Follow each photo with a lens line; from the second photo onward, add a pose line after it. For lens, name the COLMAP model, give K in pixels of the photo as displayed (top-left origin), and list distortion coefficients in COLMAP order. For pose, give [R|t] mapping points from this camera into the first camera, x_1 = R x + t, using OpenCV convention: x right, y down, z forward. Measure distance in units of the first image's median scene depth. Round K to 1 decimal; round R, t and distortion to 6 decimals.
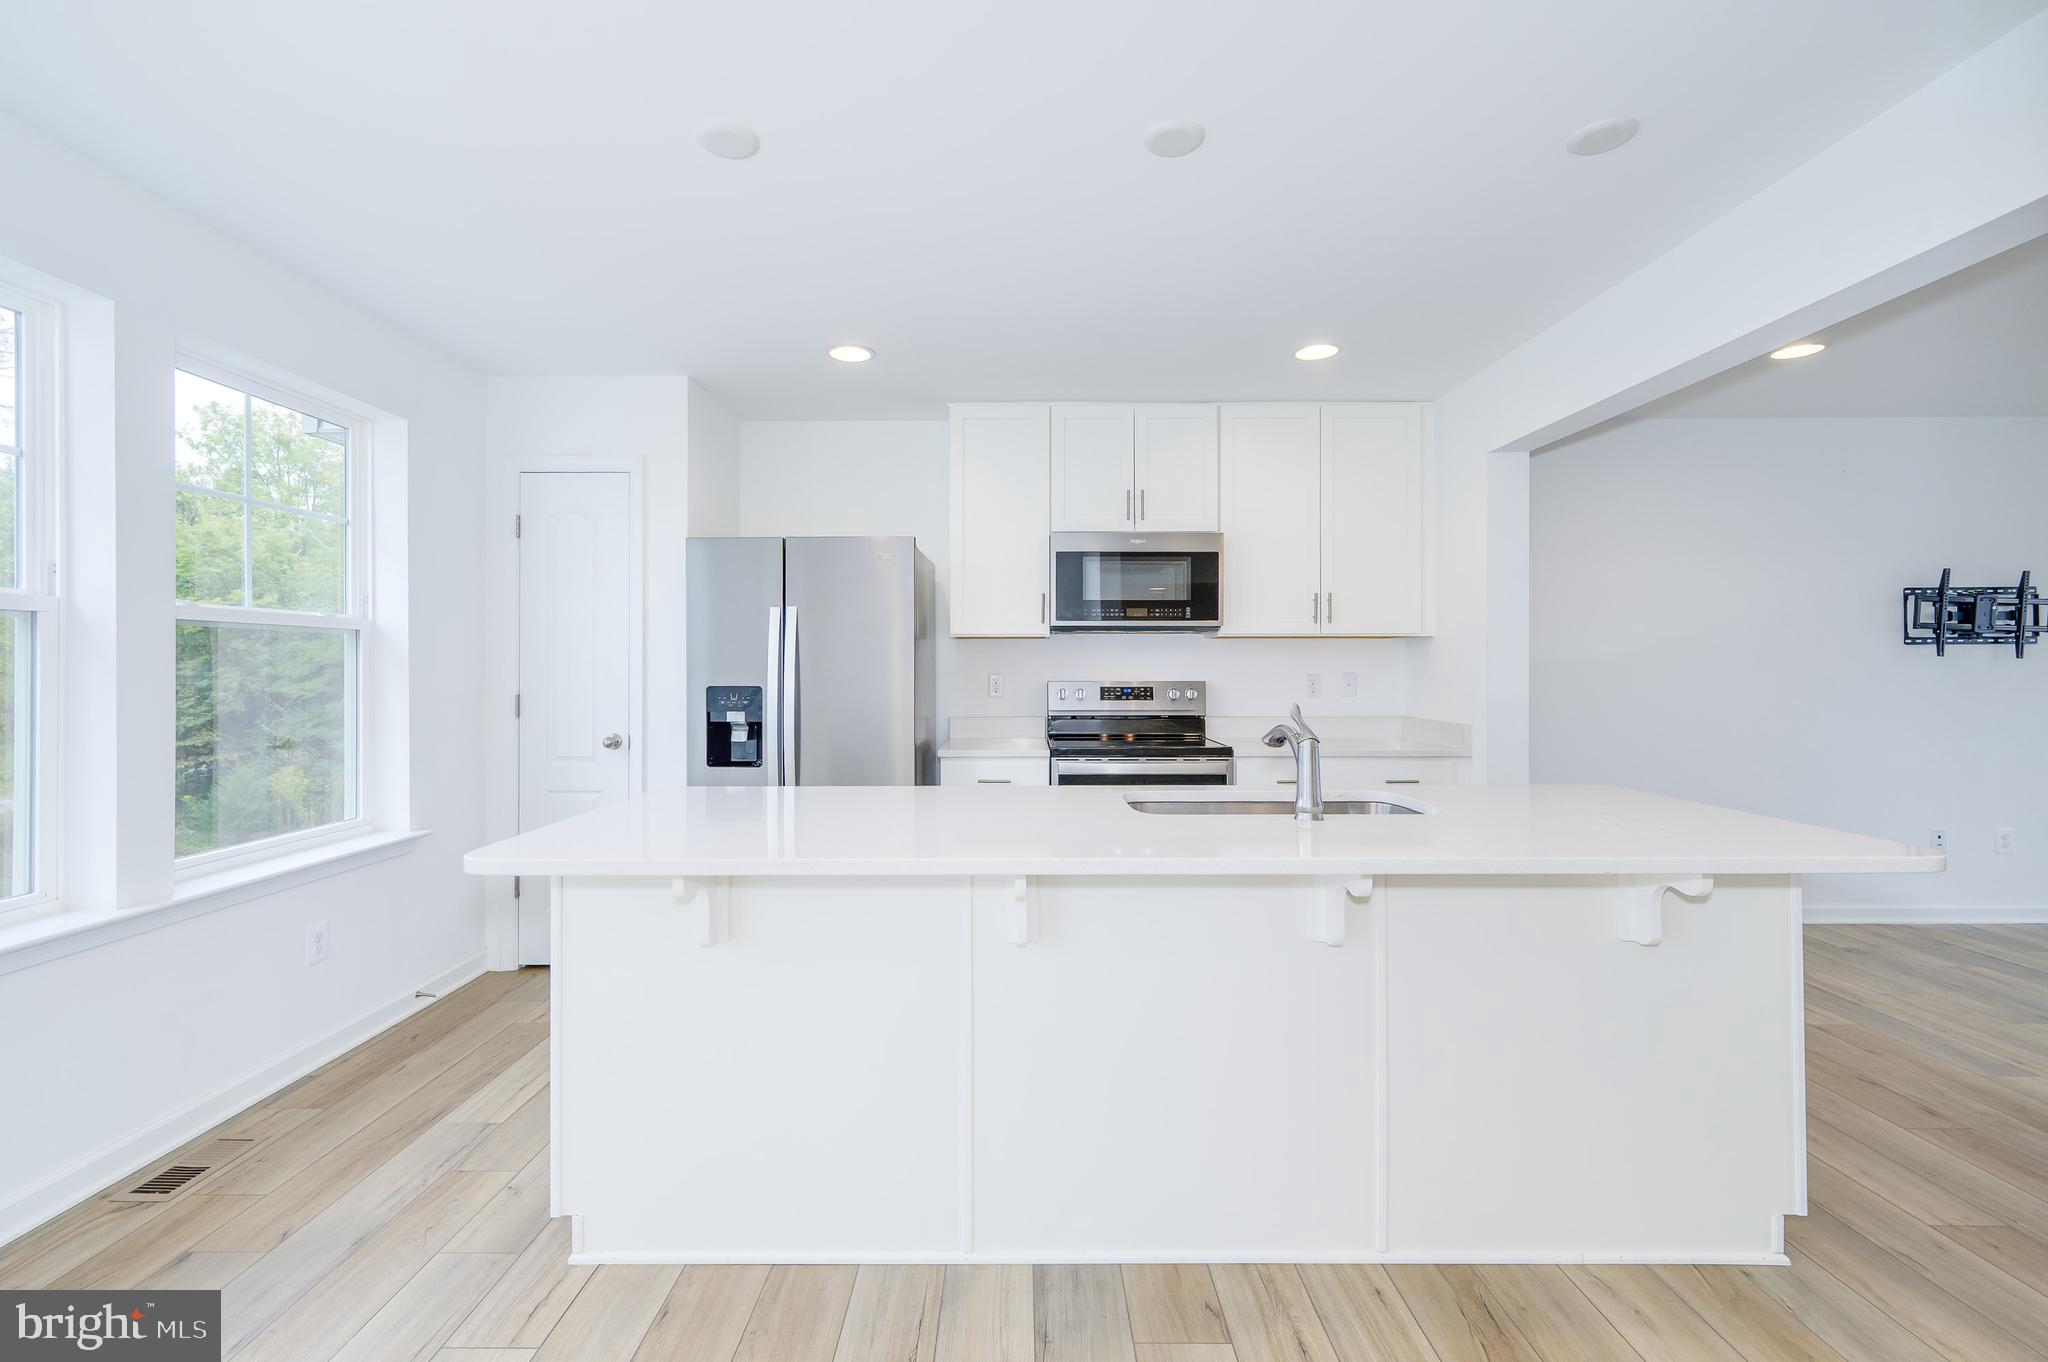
lens RADIAL K [[890.0, 0, 1028.9], [0, 890.0, 666.5], [0, 0, 1]] dist [-0.000973, -0.000126]
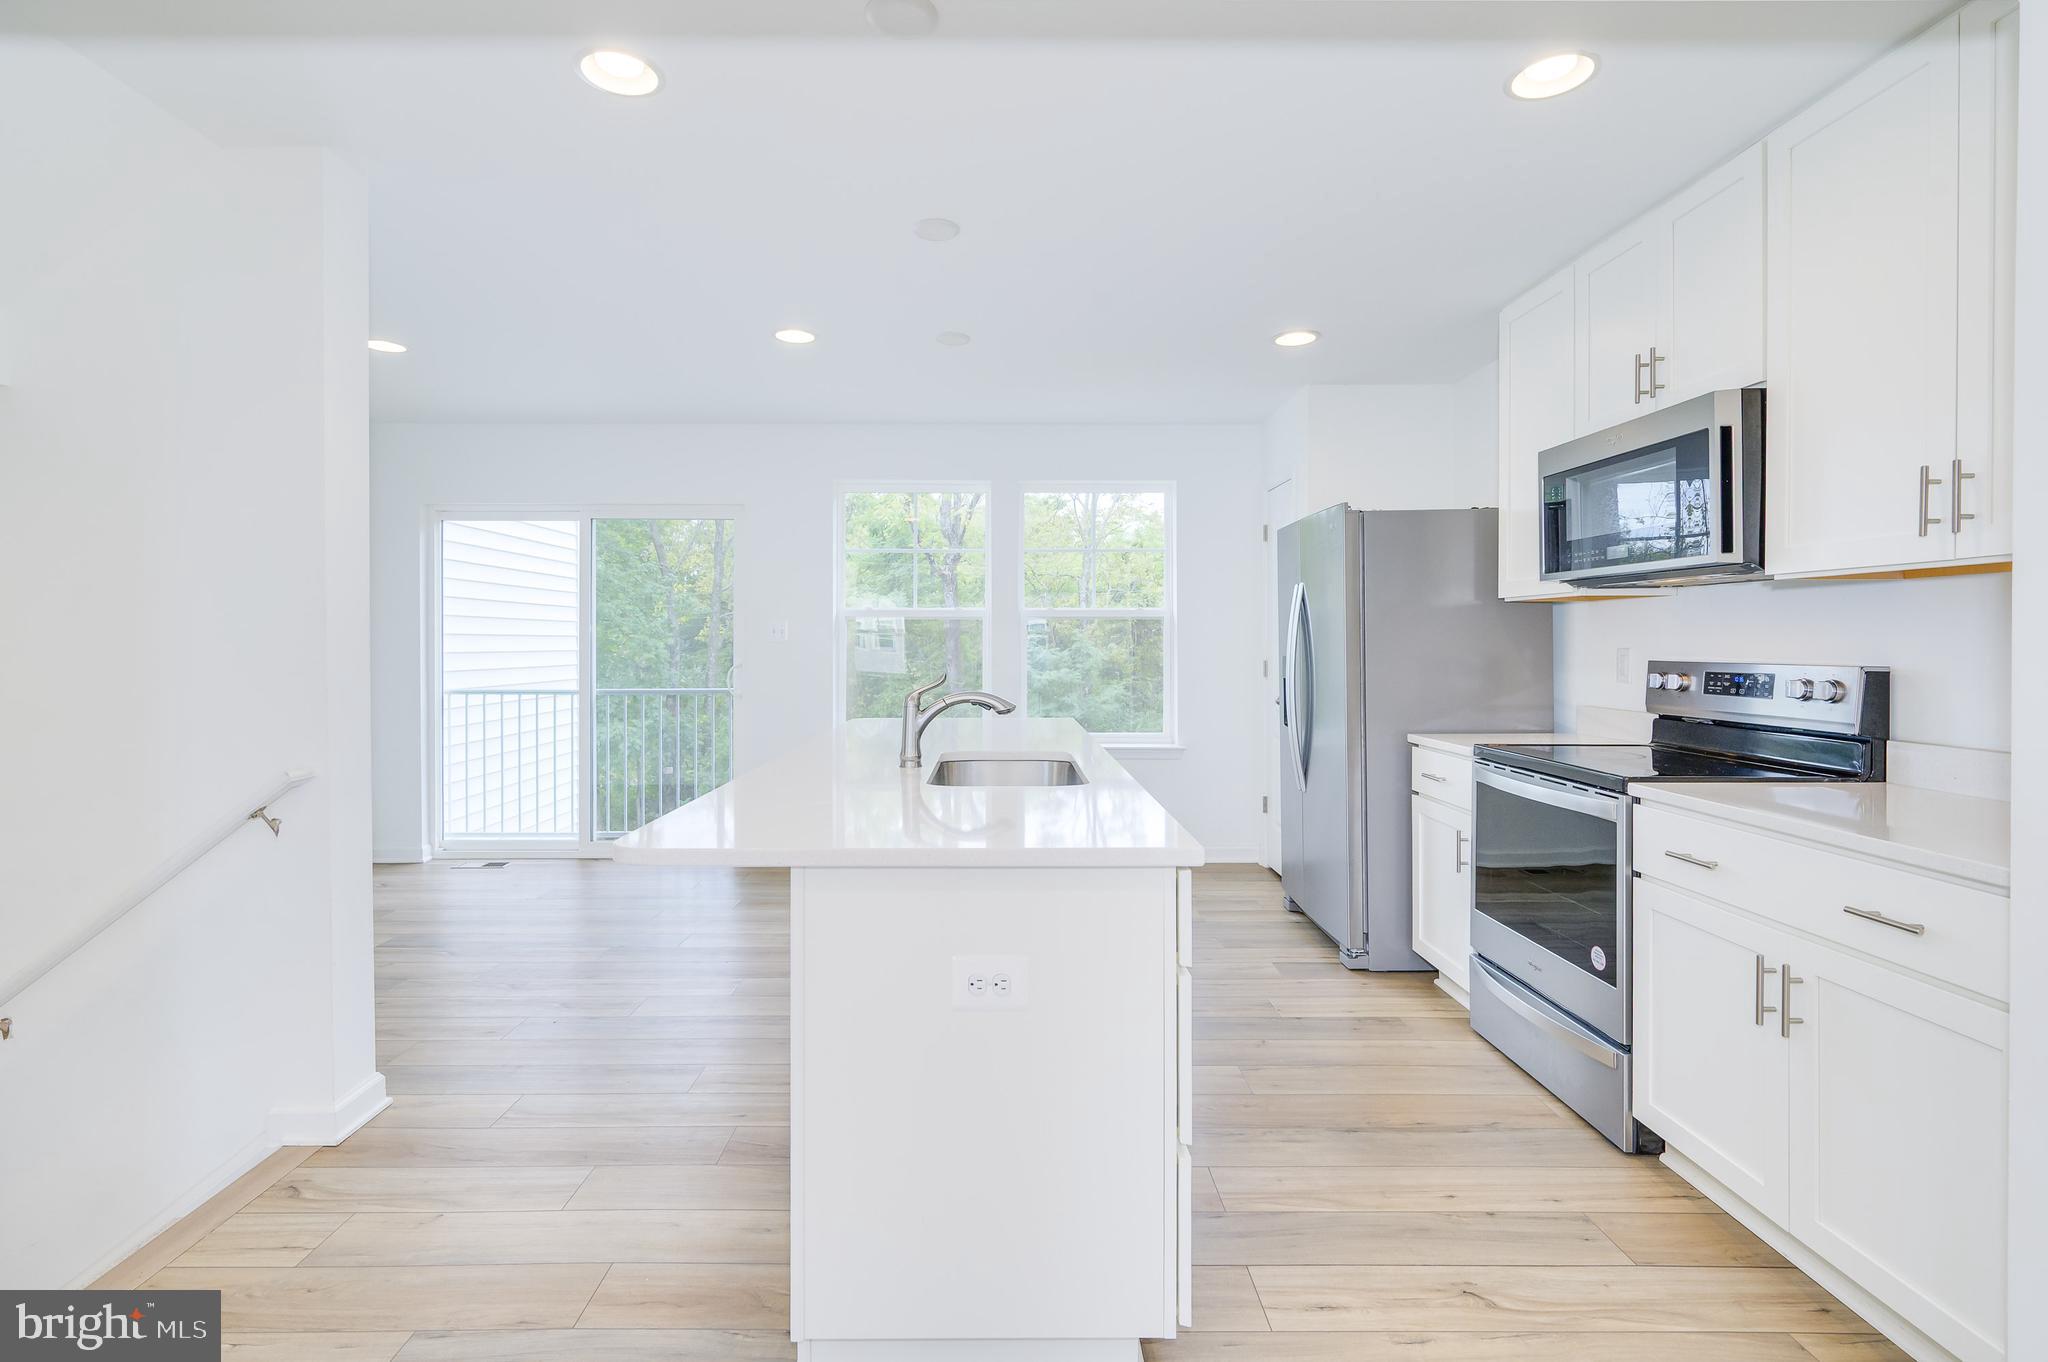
lens RADIAL K [[977.5, 0, 992.9], [0, 977.5, 645.2], [0, 0, 1]] dist [0.008665, 0.000217]
pose [[-0.004548, 0.004590, -0.999979, 0.804853], [-0.001403, 0.999988, 0.004597, 0.002481], [0.999989, 0.001424, -0.004541, 0.549216]]
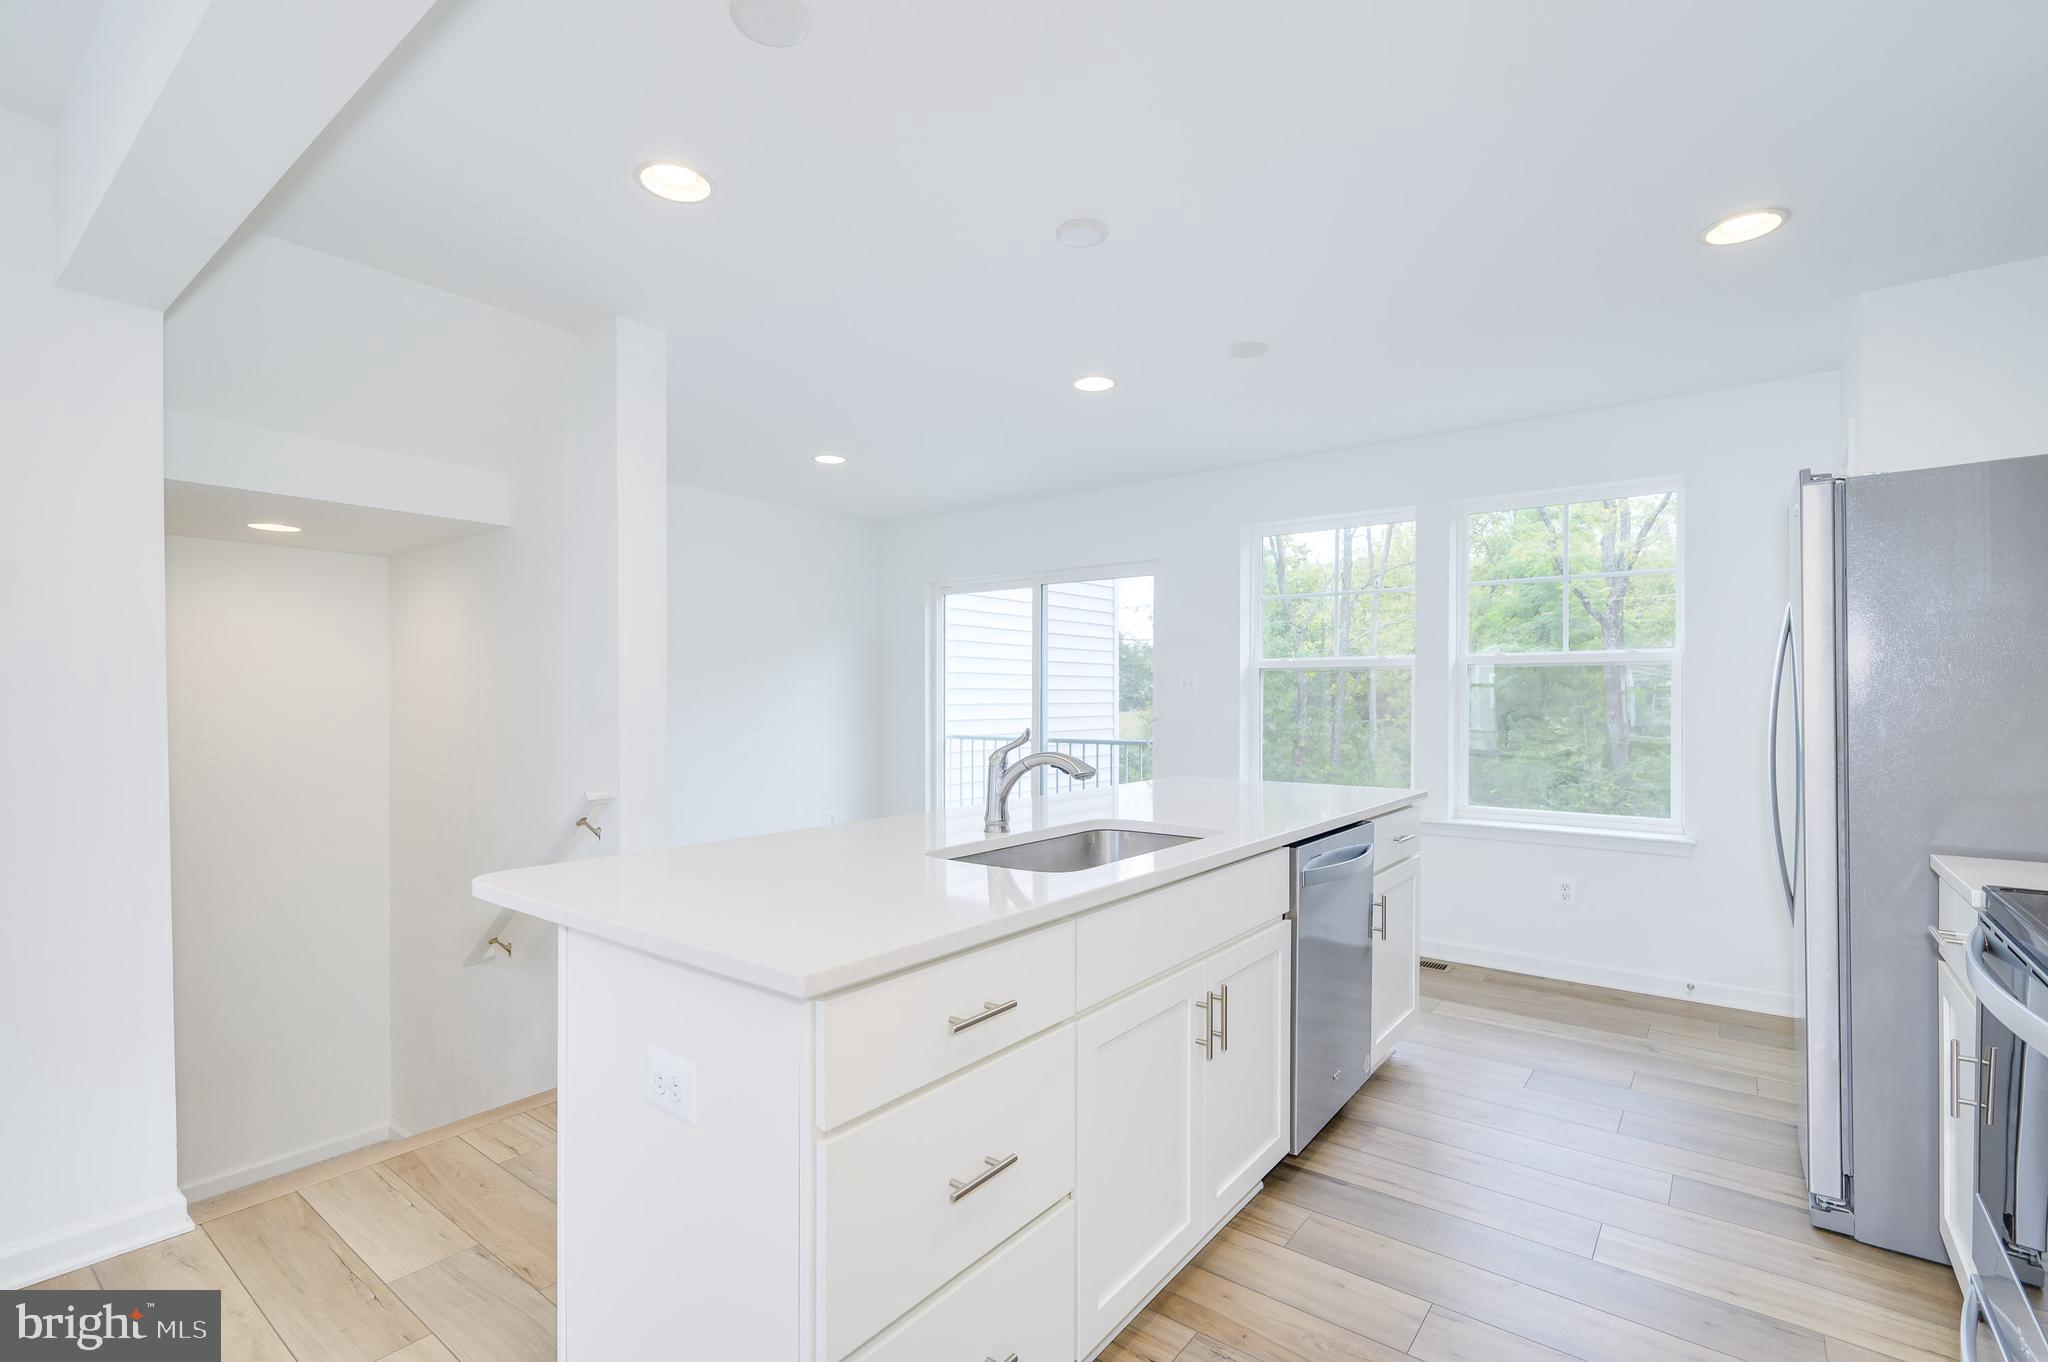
lens RADIAL K [[928.1, 0, 1042.2], [0, 928.1, 699.3], [0, 0, 1]] dist [0.007101, 0.000724]
pose [[-0.599572, 0.004679, -0.800307, 0.591675], [0.000145, 0.999984, 0.005737, 0.002539], [0.800321, 0.003324, -0.599562, 0.852625]]
